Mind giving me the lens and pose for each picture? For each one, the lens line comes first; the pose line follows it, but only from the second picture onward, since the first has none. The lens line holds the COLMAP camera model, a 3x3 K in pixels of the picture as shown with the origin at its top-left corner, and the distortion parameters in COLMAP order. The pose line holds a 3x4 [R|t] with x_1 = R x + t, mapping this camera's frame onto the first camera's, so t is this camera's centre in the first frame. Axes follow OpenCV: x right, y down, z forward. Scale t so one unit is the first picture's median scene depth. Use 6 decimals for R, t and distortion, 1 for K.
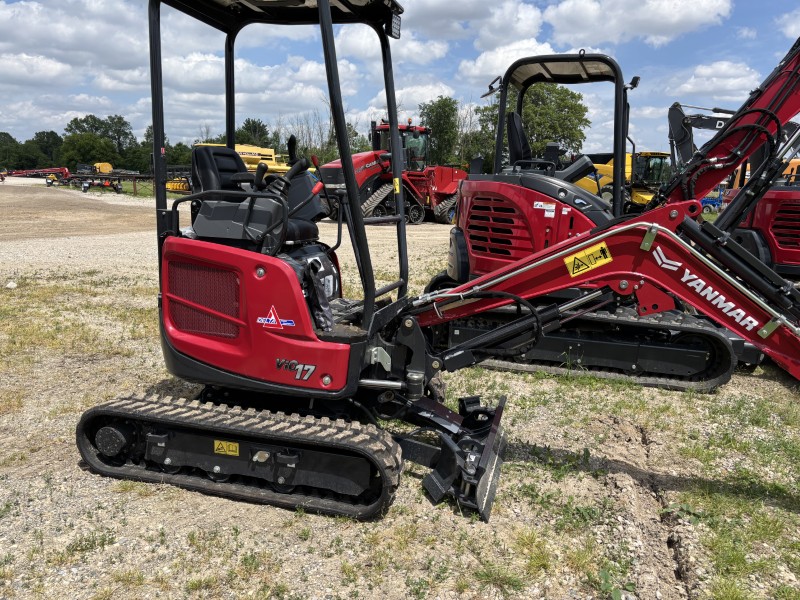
lens RADIAL K [[594.5, 0, 400.0], [0, 594.5, 300.0], [0, 0, 1]] dist [0.059574, -0.078366]
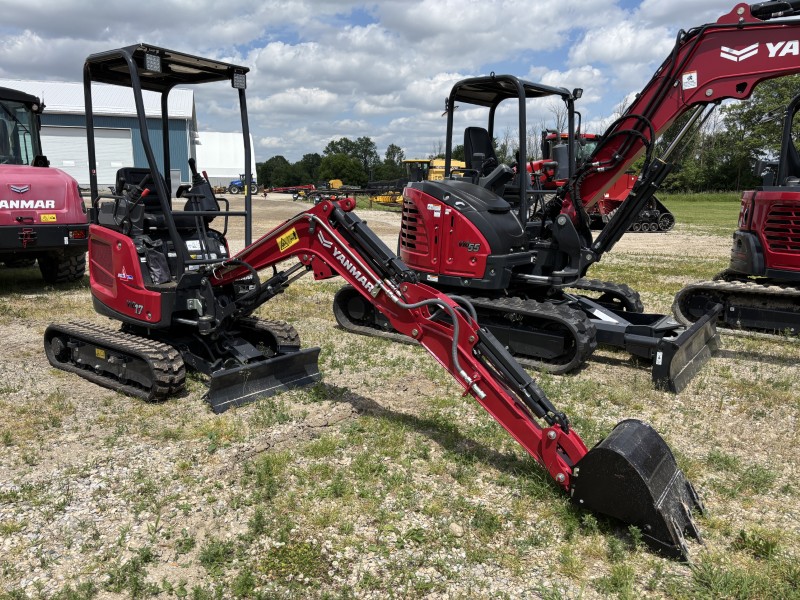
lens RADIAL K [[594.5, 0, 400.0], [0, 594.5, 300.0], [0, 0, 1]] dist [0.059574, -0.078366]
pose [[0.929370, 0.049396, -0.365831, 0.622203], [-0.056067, 0.998398, -0.007626, 0.040897], [0.364868, 0.027599, 0.930650, -0.130508]]
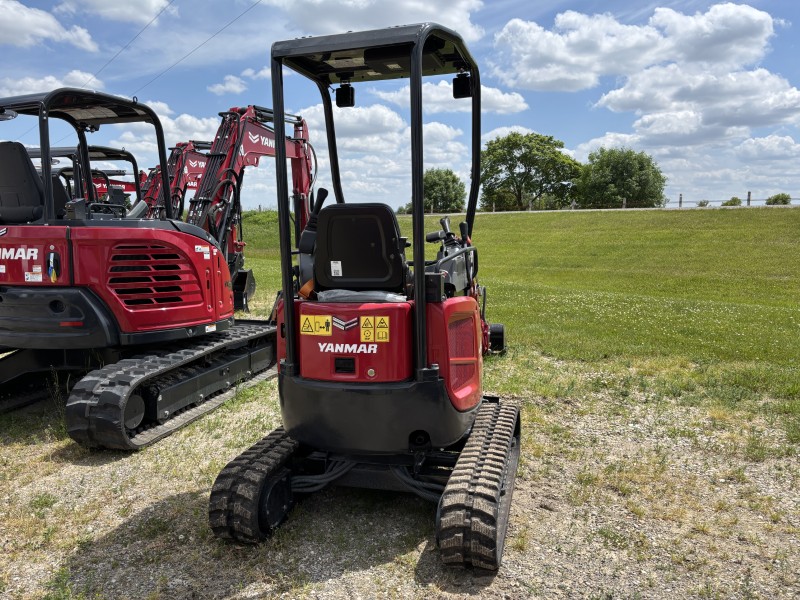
lens RADIAL K [[594.5, 0, 400.0], [0, 594.5, 300.0], [0, 0, 1]] dist [0.059574, -0.078366]
pose [[-0.002705, -0.159826, 0.987141, -0.809349], [0.204135, 0.966270, 0.157006, -0.164186], [-0.978939, 0.201935, 0.030012, 0.643154]]
